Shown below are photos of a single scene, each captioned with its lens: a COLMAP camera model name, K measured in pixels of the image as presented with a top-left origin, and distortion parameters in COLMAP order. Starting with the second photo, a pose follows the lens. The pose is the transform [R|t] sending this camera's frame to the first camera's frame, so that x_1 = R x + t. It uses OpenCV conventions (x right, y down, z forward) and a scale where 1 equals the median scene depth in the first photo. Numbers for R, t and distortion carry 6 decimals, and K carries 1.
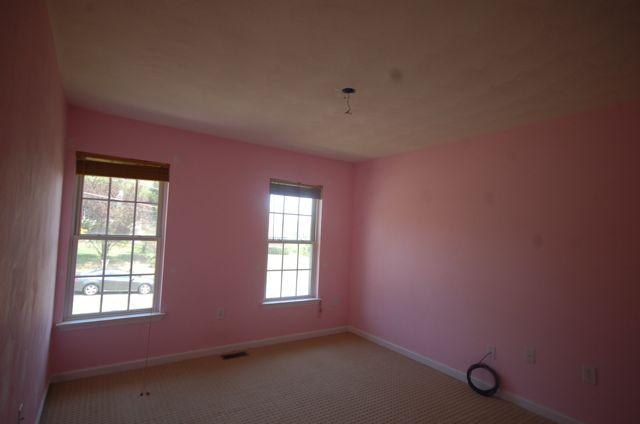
lens RADIAL K [[352.3, 0, 320.0], [0, 352.3, 212.0], [0, 0, 1]] dist [0.043768, 0.000013]
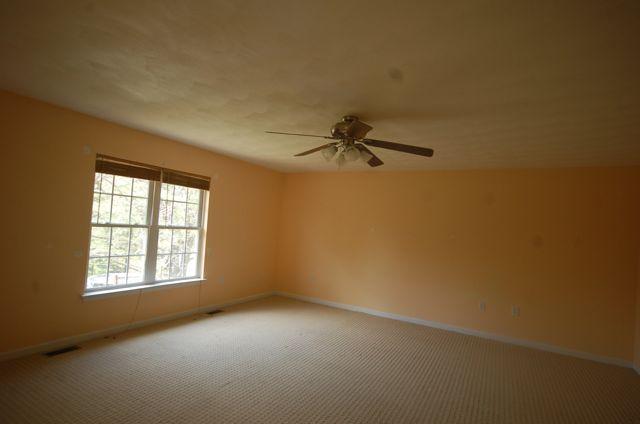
lens RADIAL K [[336.1, 0, 320.0], [0, 336.1, 212.0], [0, 0, 1]] dist [0.000192, -0.000165]
pose [[0.893444, 0.036161, 0.447716, -0.150664], [-0.052919, 0.998286, 0.024973, -0.012230], [-0.446046, -0.046005, 0.893827, -0.103816]]
